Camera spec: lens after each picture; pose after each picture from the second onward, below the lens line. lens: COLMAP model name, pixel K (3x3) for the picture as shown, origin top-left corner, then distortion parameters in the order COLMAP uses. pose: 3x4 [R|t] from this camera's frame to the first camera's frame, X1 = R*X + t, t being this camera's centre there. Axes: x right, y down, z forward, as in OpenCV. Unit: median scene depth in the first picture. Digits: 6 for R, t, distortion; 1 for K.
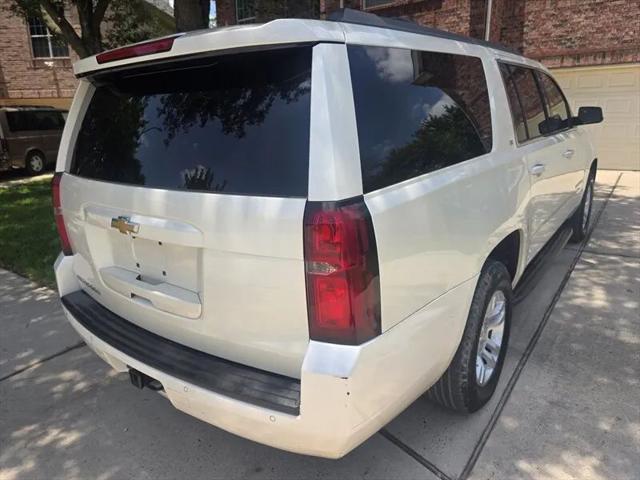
lens RADIAL K [[432.2, 0, 331.8], [0, 432.2, 245.3], [0, 0, 1]] dist [0.061920, -0.057597]
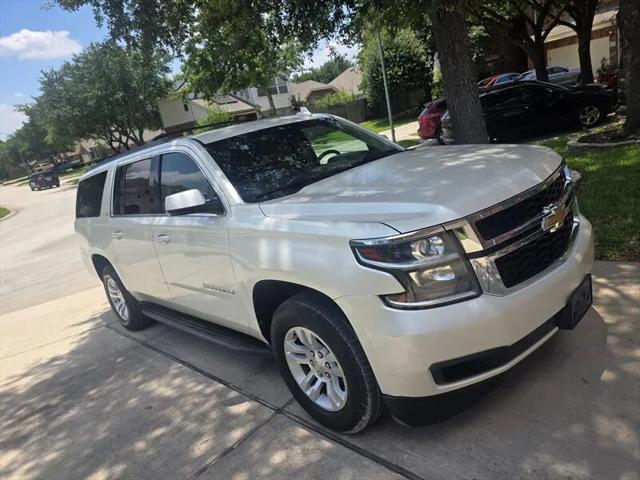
lens RADIAL K [[432.2, 0, 325.4], [0, 432.2, 235.5], [0, 0, 1]] dist [0.061920, -0.057597]
pose [[-0.151989, 0.303216, -0.940723, 0.530890], [-0.058881, 0.947312, 0.314853, -0.205548], [0.986627, 0.103245, -0.126128, 0.564086]]
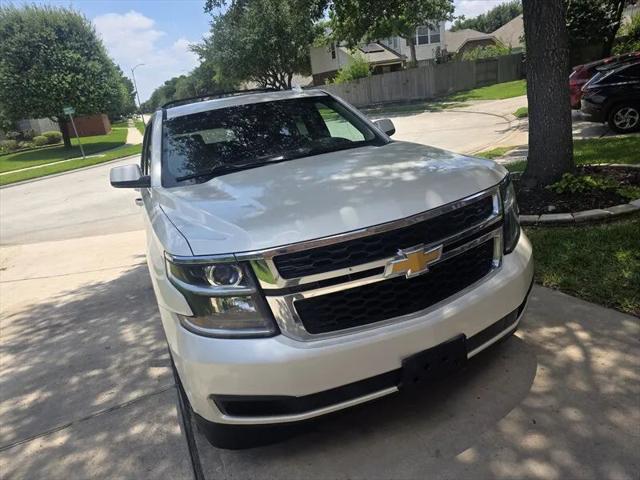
lens RADIAL K [[432.2, 0, 326.5], [0, 432.2, 235.4], [0, 0, 1]] dist [0.061920, -0.057597]
pose [[-0.480009, 0.346467, -0.805948, 0.456955], [-0.086607, 0.895503, 0.436548, -0.241424], [0.872978, 0.279347, -0.399843, 0.699619]]
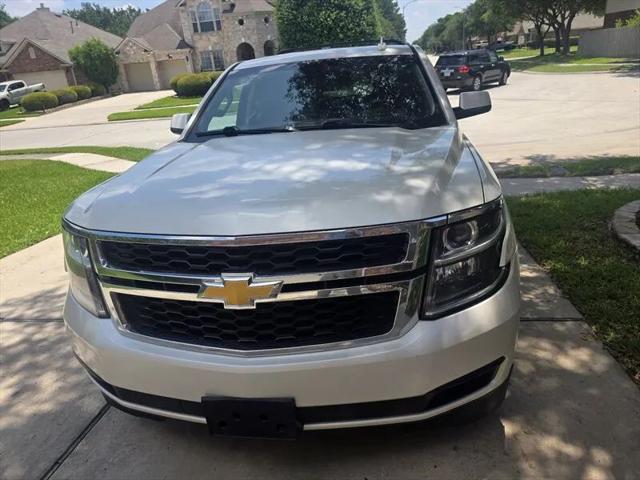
lens RADIAL K [[432.2, 0, 327.1], [0, 432.2, 231.9], [0, 0, 1]] dist [0.061920, -0.057597]
pose [[-0.880232, 0.243479, -0.407320, 0.310408], [-0.035121, 0.822561, 0.567592, -0.257223], [0.473242, 0.513918, -0.715493, 0.778018]]
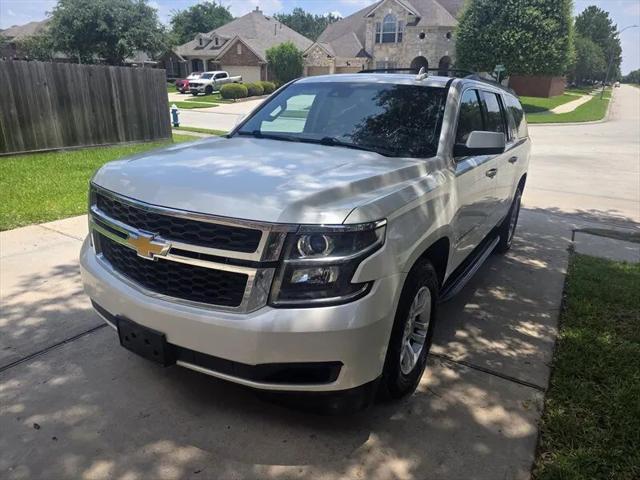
lens RADIAL K [[432.2, 0, 318.7], [0, 432.2, 244.0], [0, 0, 1]] dist [0.061920, -0.057597]
pose [[-0.996949, 0.012204, -0.077097, 0.209813], [-0.034948, 0.813389, 0.580670, -0.276828], [0.069796, 0.581592, -0.810481, 0.841259]]
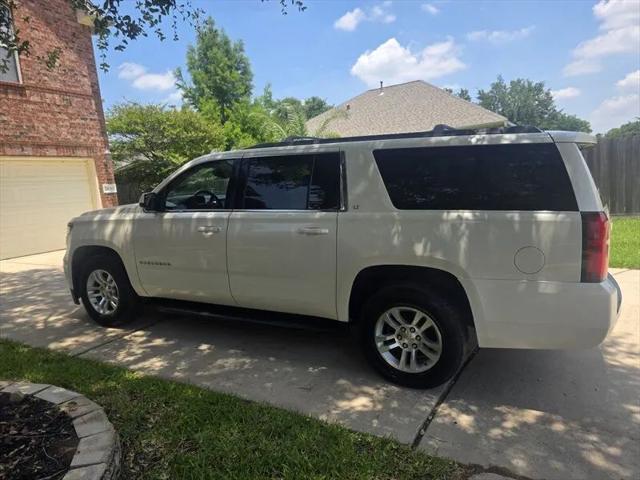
lens RADIAL K [[432.2, 0, 316.0], [0, 432.2, 244.2], [0, 0, 1]] dist [0.061920, -0.057597]
pose [[-0.153234, -0.114832, 0.981495, -0.414393], [0.335343, 0.928244, 0.160957, -0.132104], [-0.929550, 0.353802, -0.103730, 0.456512]]
